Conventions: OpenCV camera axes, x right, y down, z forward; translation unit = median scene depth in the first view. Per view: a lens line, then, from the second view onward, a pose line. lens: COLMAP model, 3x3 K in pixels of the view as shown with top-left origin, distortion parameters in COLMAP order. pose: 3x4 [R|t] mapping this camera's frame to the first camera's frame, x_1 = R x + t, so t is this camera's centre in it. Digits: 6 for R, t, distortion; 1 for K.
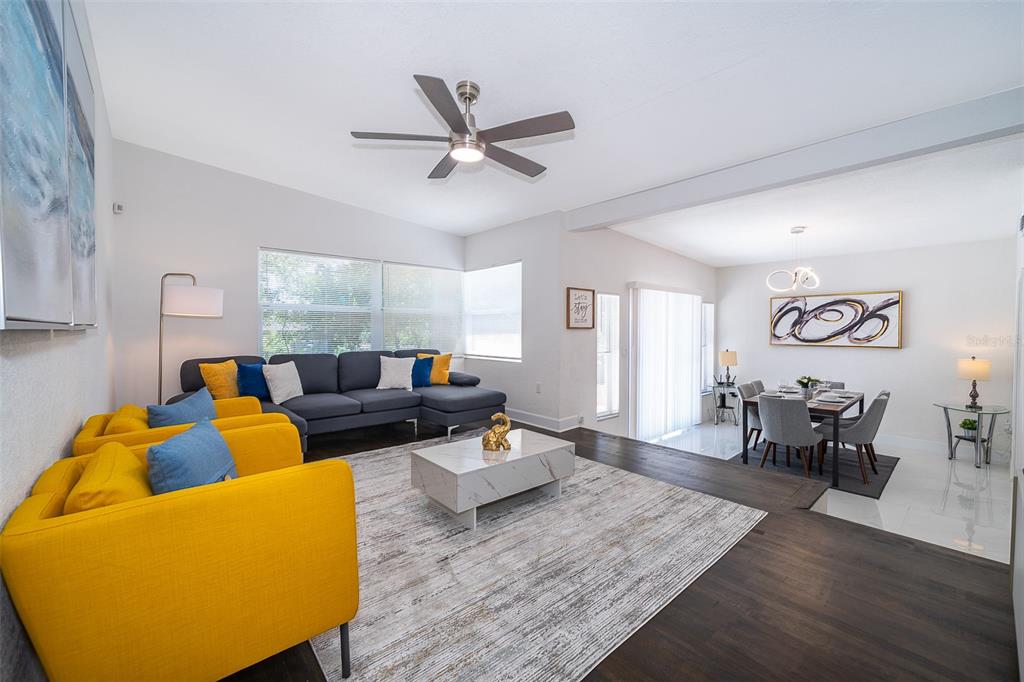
lens RADIAL K [[408.9, 0, 517.0], [0, 408.9, 334.5], [0, 0, 1]] dist [0.000919, -0.000080]
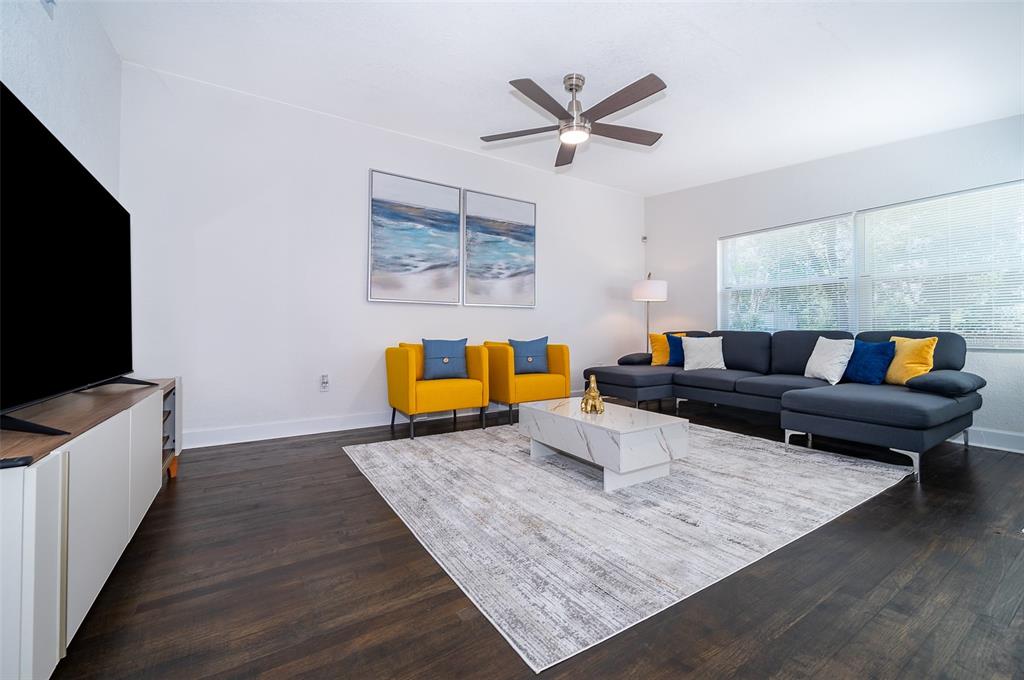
lens RADIAL K [[406.7, 0, 515.3], [0, 406.7, 332.3], [0, 0, 1]] dist [-0.002342, -0.000112]
pose [[-0.132706, 0.001527, -0.991154, 0.626058], [-0.013364, 0.999905, 0.003330, 0.059771], [0.991065, 0.013687, -0.132673, 0.633429]]
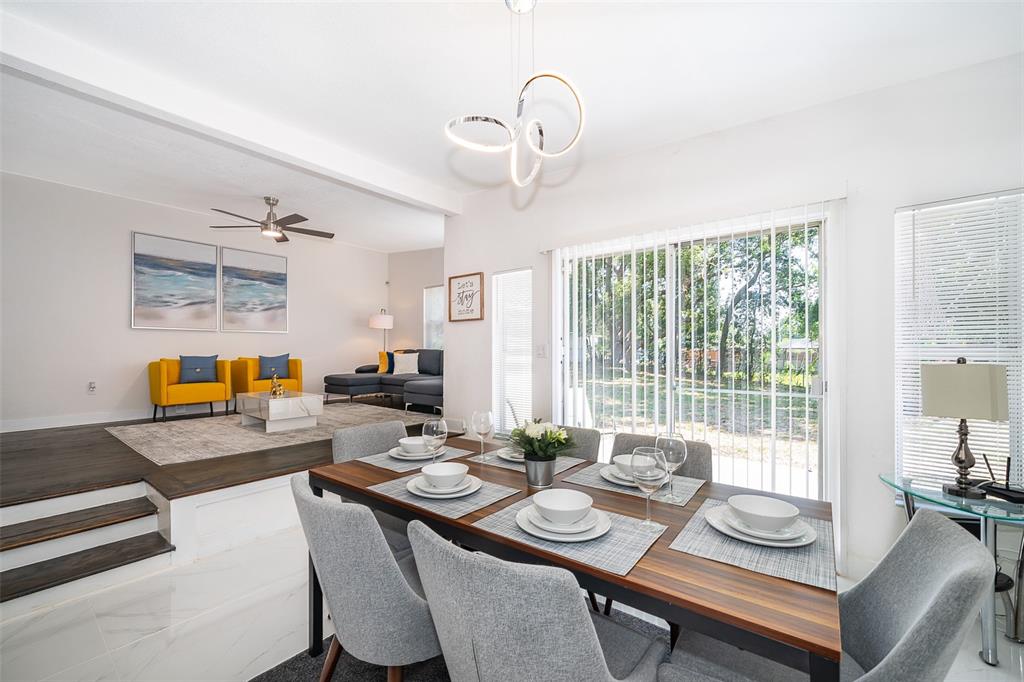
lens RADIAL K [[408.9, 0, 501.6], [0, 408.9, 356.5], [0, 0, 1]] dist [0.000919, -0.000080]
pose [[0.169279, 0.013012, -0.985482, 1.218763], [-0.009054, 0.999891, 0.011647, 0.059342], [0.985527, 0.006951, 0.169378, 1.107787]]
